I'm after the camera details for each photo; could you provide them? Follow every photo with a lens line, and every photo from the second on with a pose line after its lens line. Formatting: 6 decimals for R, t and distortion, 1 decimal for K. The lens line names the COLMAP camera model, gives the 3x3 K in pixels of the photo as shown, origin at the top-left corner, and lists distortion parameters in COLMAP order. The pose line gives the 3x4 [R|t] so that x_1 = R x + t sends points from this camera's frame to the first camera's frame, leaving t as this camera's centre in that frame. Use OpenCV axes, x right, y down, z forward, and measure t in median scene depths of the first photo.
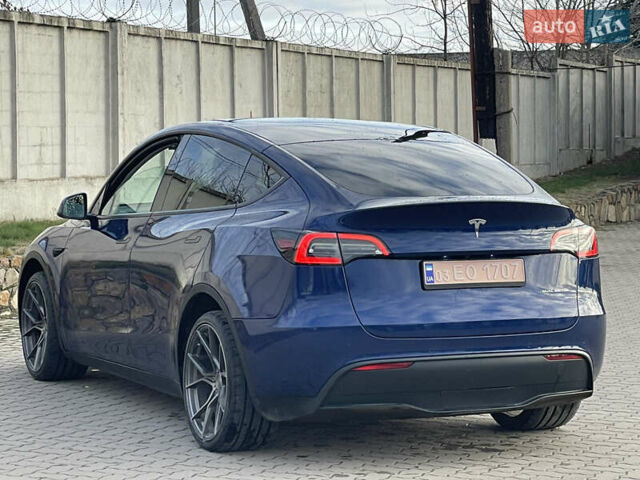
lens RADIAL K [[1885.5, 0, 320.0], [0, 1885.5, 240.0], [0, 0, 1]] dist [0.073798, 0.581686]
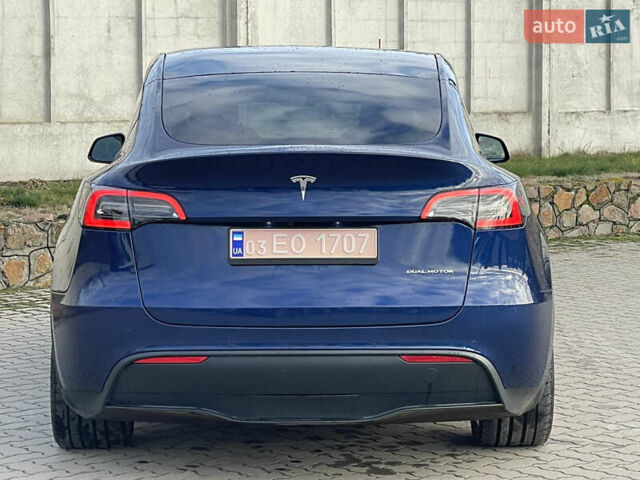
lens RADIAL K [[1885.5, 0, 320.0], [0, 1885.5, 240.0], [0, 0, 1]] dist [0.073798, 0.581686]
pose [[0.916802, 0.032709, -0.398001, 0.380601], [-0.018340, 0.999037, 0.039859, -0.014990], [0.398921, -0.029243, 0.916519, 0.283443]]
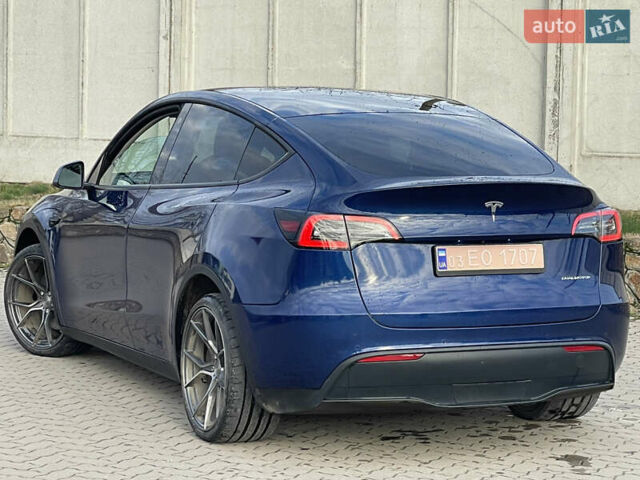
lens RADIAL K [[1885.5, 0, 320.0], [0, 1885.5, 240.0], [0, 0, 1]] dist [0.073798, 0.581686]
pose [[0.999899, 0.011787, -0.007942, 0.004462], [-0.011561, 0.999542, 0.027981, -0.016472], [0.008268, -0.027886, 0.999577, 0.059278]]
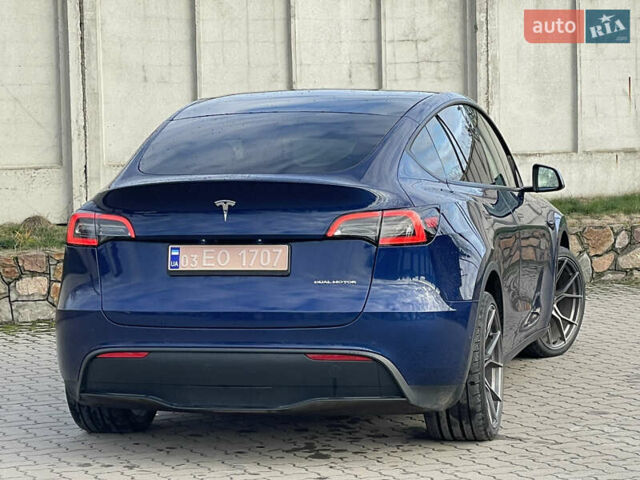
lens RADIAL K [[1885.5, 0, 320.0], [0, 1885.5, 240.0], [0, 0, 1]] dist [0.073798, 0.581686]
pose [[0.788315, 0.024840, -0.614771, 0.652531], [-0.013758, 0.999647, 0.022748, -0.012661], [0.615119, -0.009475, 0.788378, 0.295884]]
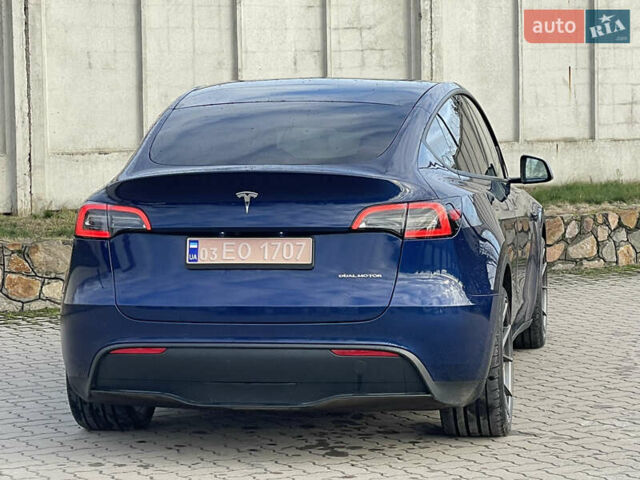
lens RADIAL K [[1885.5, 0, 320.0], [0, 1885.5, 240.0], [0, 0, 1]] dist [0.073798, 0.581686]
pose [[0.825551, 0.029142, -0.563575, 0.586757], [-0.015743, 0.999466, 0.028621, -0.013708], [0.564108, -0.014756, 0.825569, 0.274885]]
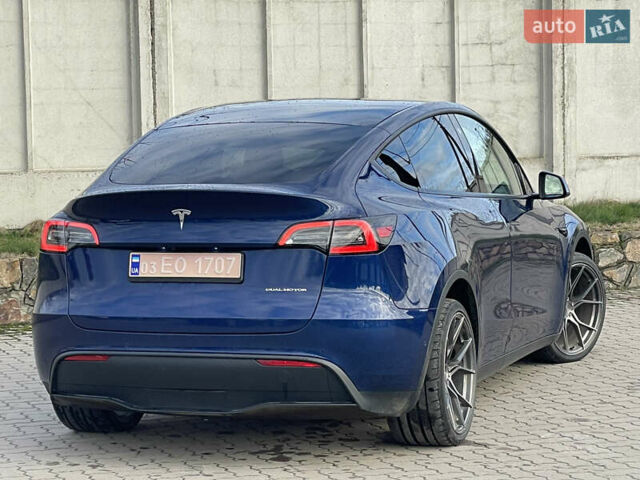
lens RADIAL K [[1885.5, 0, 320.0], [0, 1885.5, 240.0], [0, 0, 1]] dist [0.073798, 0.581686]
pose [[0.728700, 0.031468, -0.684110, 0.745732], [-0.018112, 0.999480, 0.026682, -0.021251], [0.684594, -0.007052, 0.728891, 0.346091]]
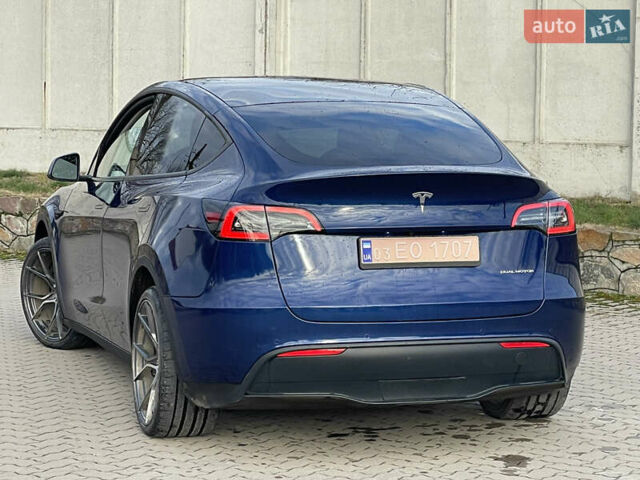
lens RADIAL K [[1885.5, 0, 320.0], [0, 1885.5, 240.0], [0, 0, 1]] dist [0.073798, 0.581686]
pose [[0.991807, 0.014391, -0.126930, 0.143661], [-0.010567, 0.999471, 0.030751, -0.014674], [0.127306, -0.029158, 0.991435, 0.090496]]
